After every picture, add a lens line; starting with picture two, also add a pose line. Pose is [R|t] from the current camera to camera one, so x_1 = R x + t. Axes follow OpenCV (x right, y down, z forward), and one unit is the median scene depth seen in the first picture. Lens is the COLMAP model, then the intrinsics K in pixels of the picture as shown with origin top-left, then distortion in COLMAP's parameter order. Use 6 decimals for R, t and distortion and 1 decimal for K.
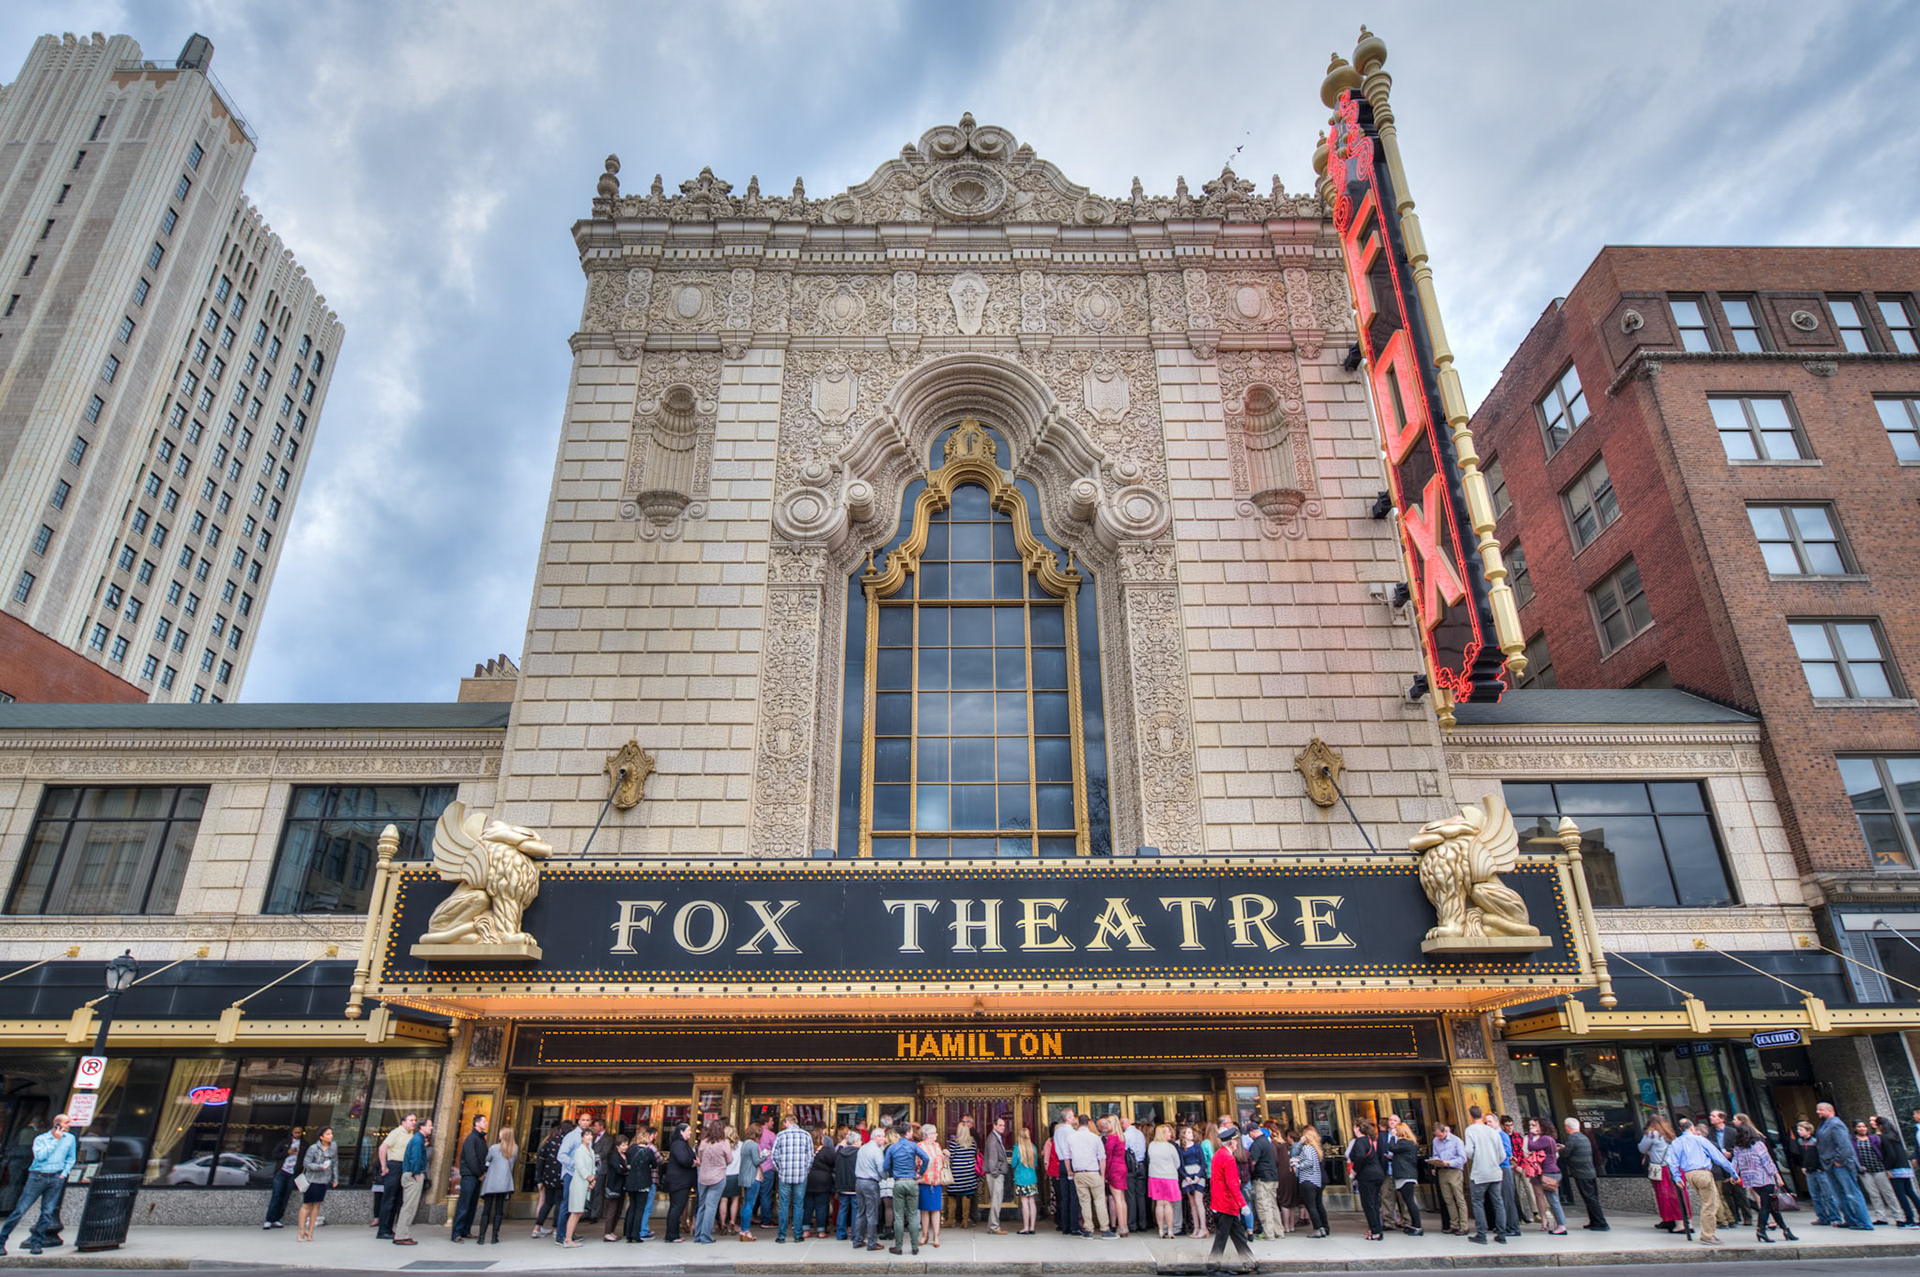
lens RADIAL K [[1083.2, 0, 957.0], [0, 1083.2, 656.7], [0, 0, 1]] dist [-0.009914, -0.001753]
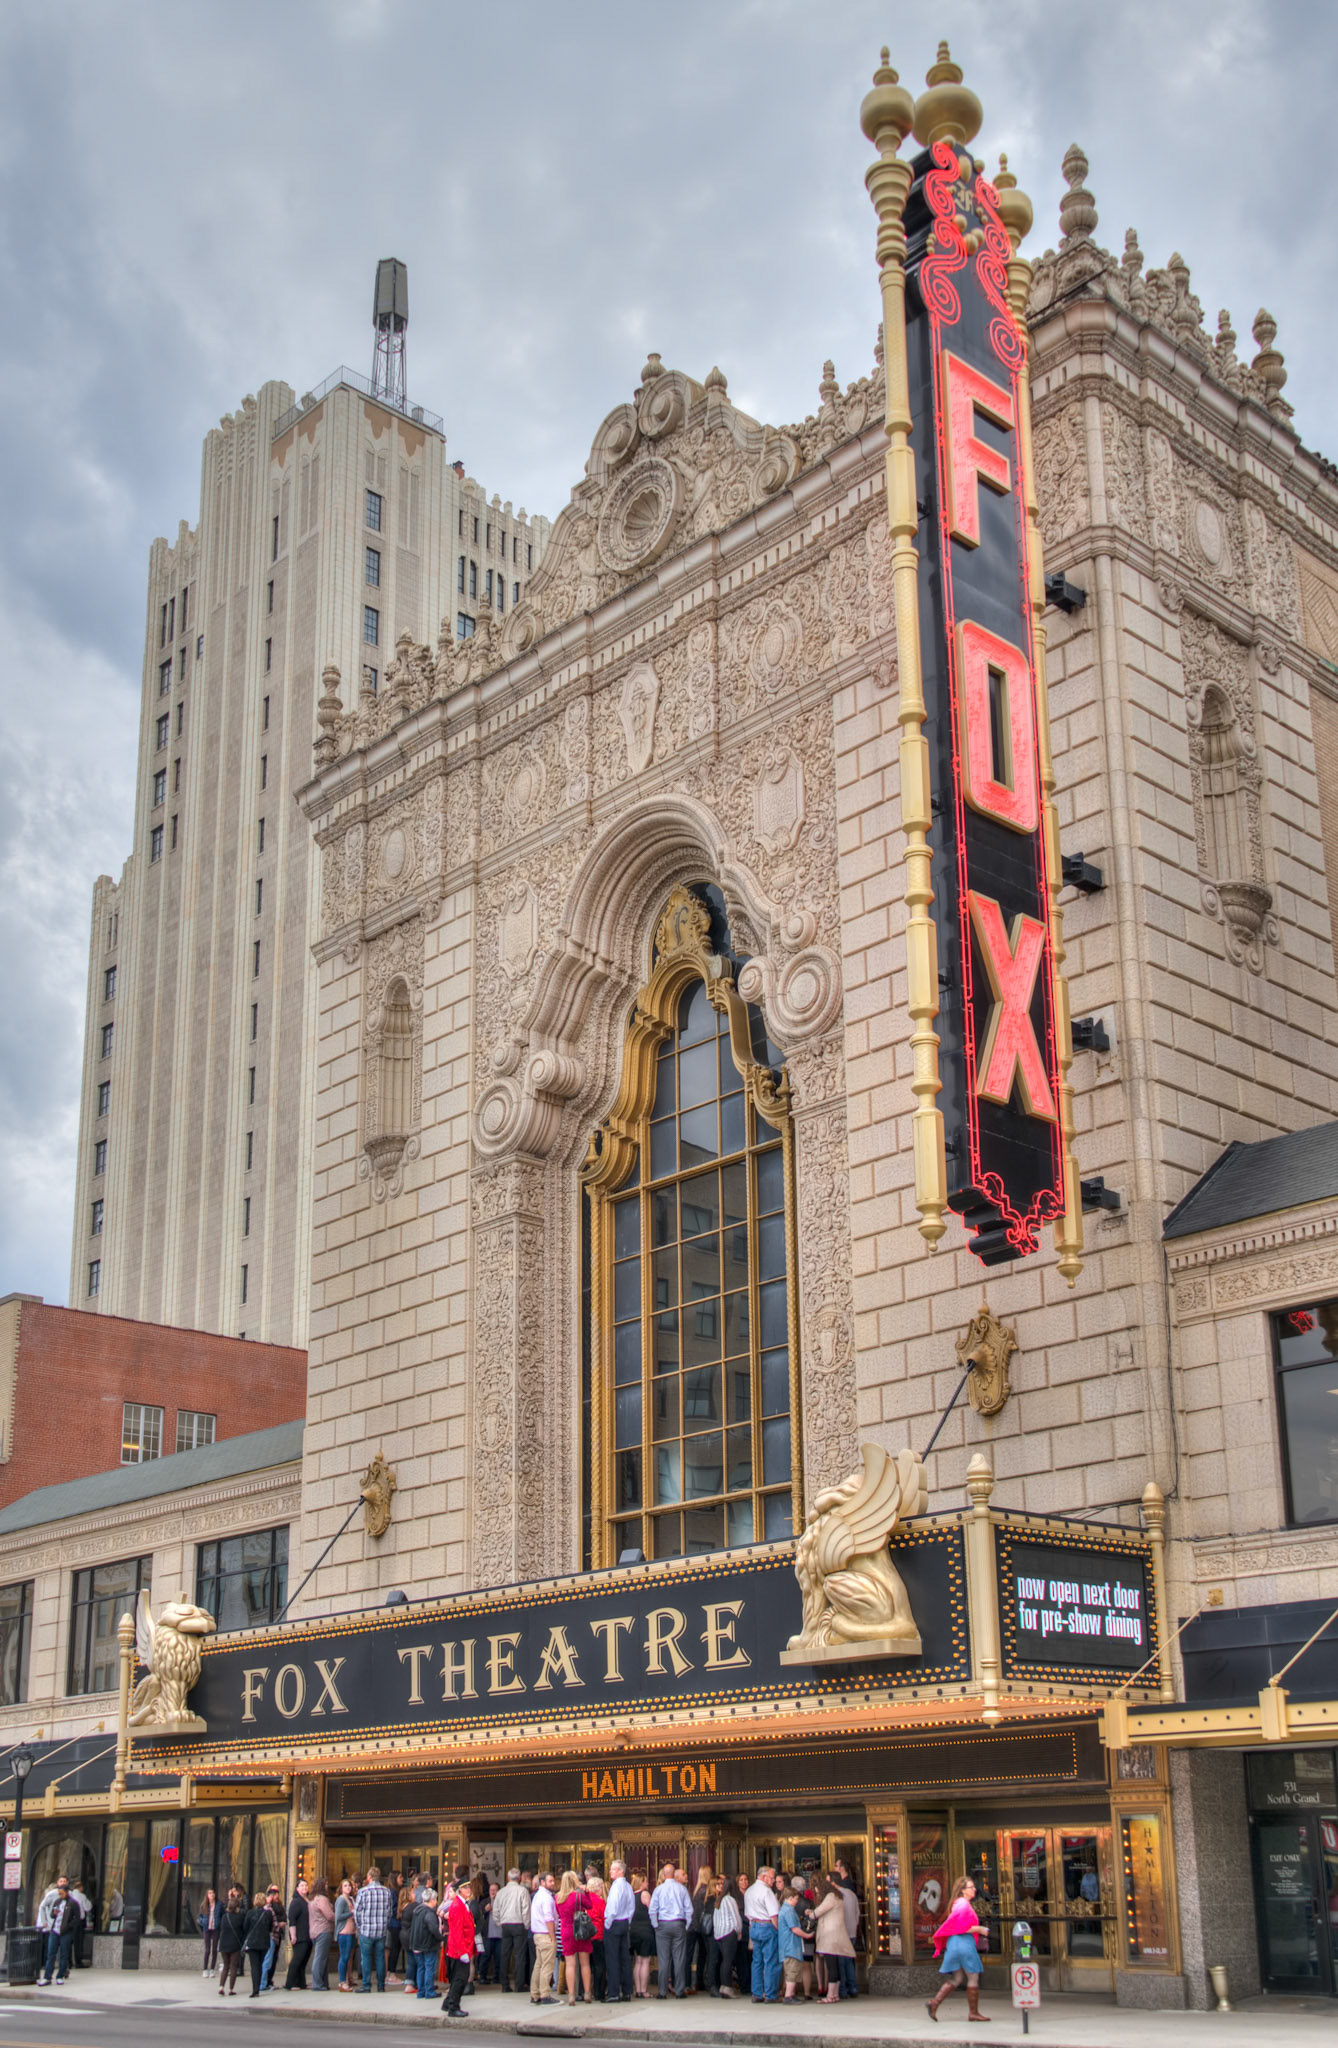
lens RADIAL K [[2629.1, 0, 669.0], [0, 2629.1, 1024.0], [0, 0, 1]] dist [-0.003438, -0.010408]
pose [[0.617528, -0.243812, -0.747807, 1.731625], [0.334191, 0.941990, -0.031152, -0.121966], [0.712022, -0.230673, 0.663185, -0.191449]]
